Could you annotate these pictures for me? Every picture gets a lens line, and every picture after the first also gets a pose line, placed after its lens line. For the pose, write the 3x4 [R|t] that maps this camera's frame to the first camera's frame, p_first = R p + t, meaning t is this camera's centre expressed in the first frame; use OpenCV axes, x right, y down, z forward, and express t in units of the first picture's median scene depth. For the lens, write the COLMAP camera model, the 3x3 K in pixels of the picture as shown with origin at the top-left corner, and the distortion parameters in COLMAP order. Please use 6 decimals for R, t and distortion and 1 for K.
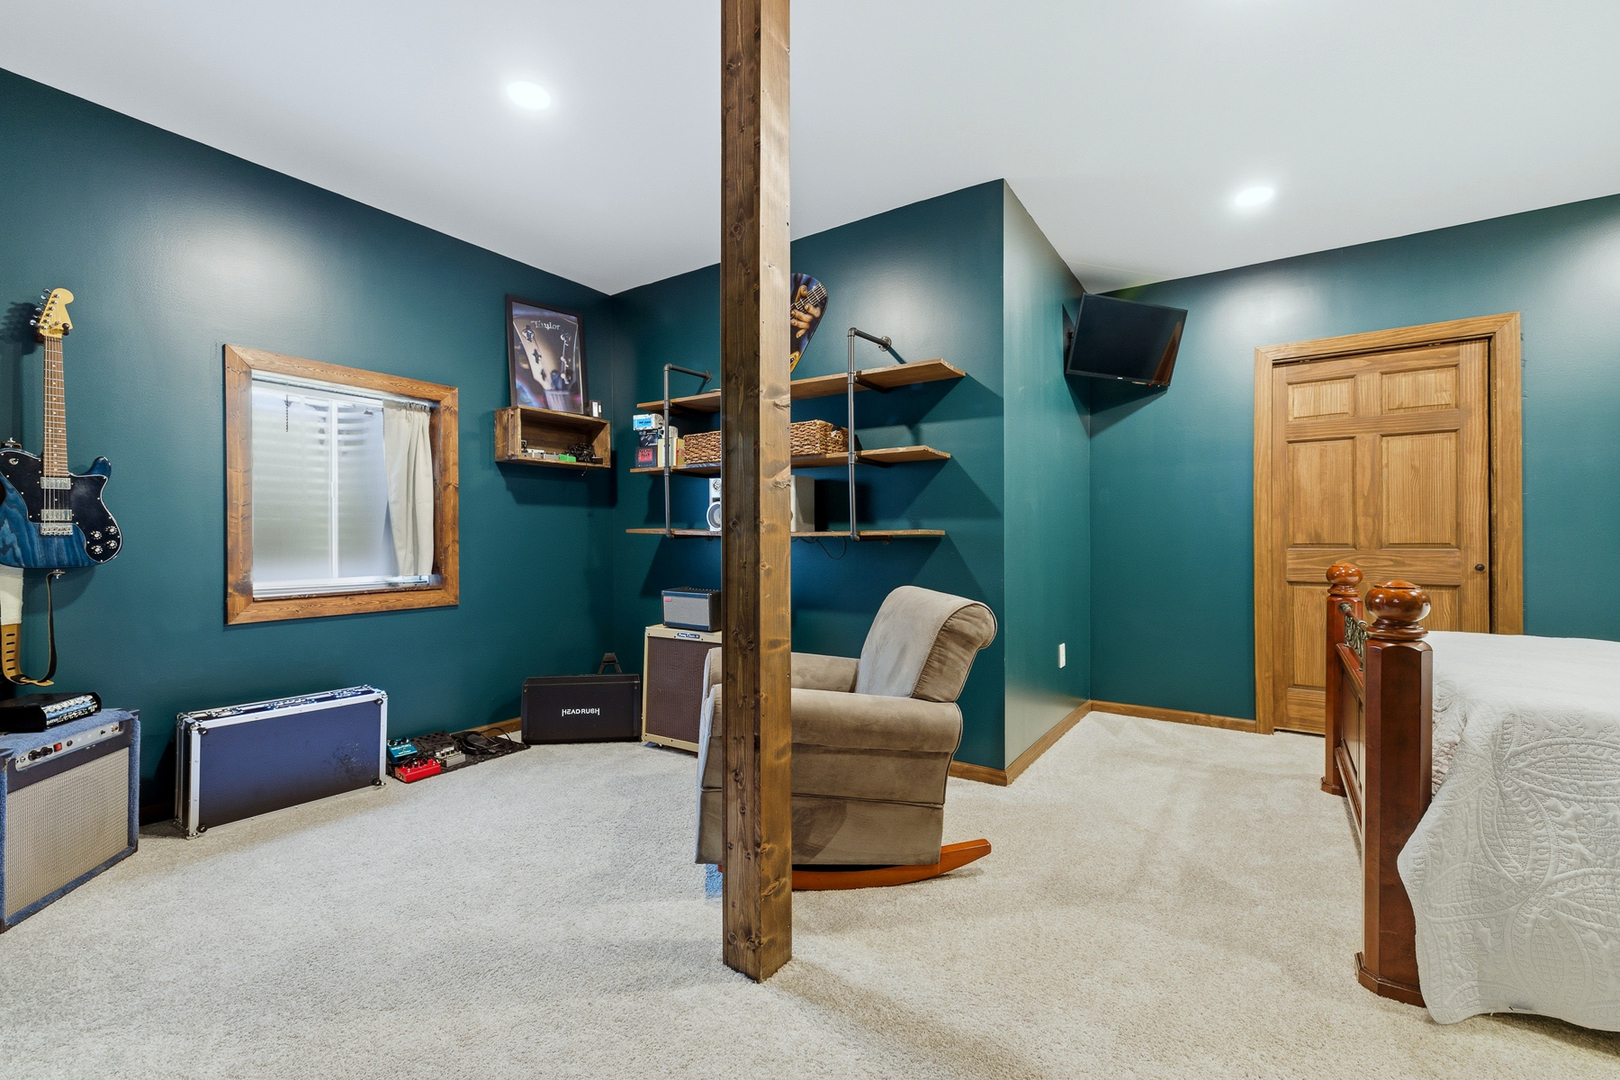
lens RADIAL K [[681.0, 0, 812.2], [0, 681.0, 540.3], [0, 0, 1]] dist [0.009847, -0.000388]
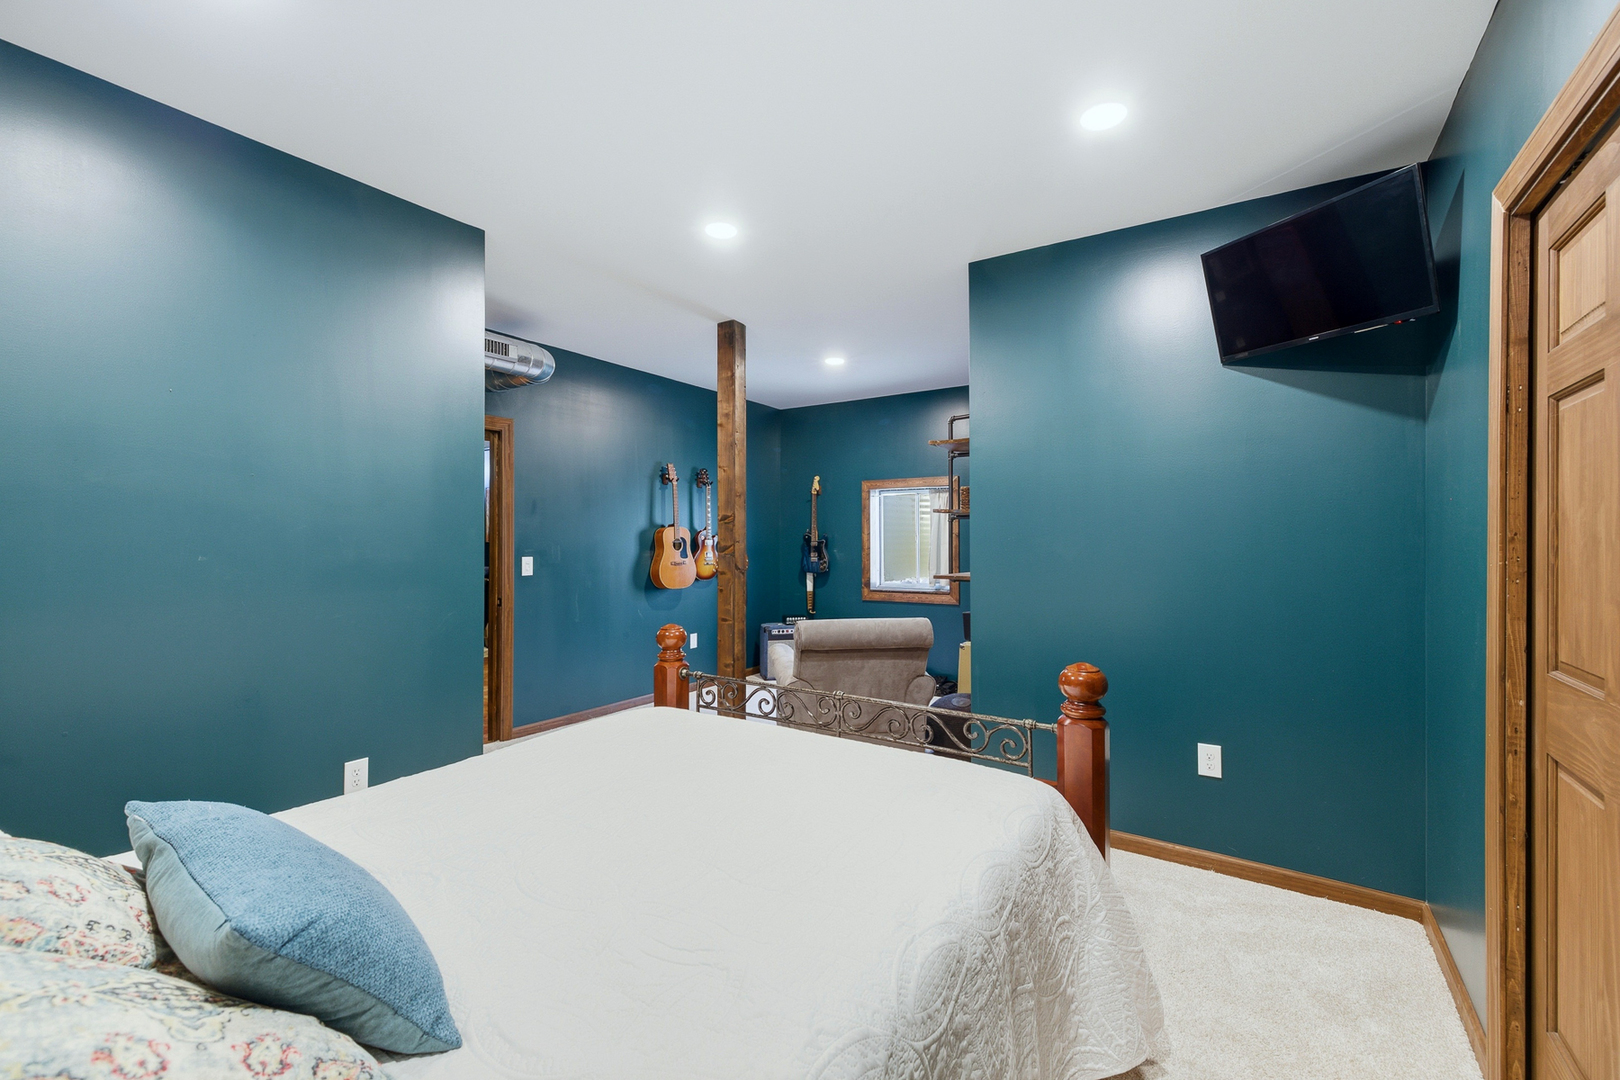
lens RADIAL K [[681.0, 0, 811.7], [0, 681.0, 538.7], [0, 0, 1]] dist [0.009847, -0.000388]
pose [[0.007517, -0.000440, -0.999972, 1.765015], [-0.002914, 0.999996, -0.000462, -0.101880], [0.999968, 0.002917, 0.007516, 0.959087]]
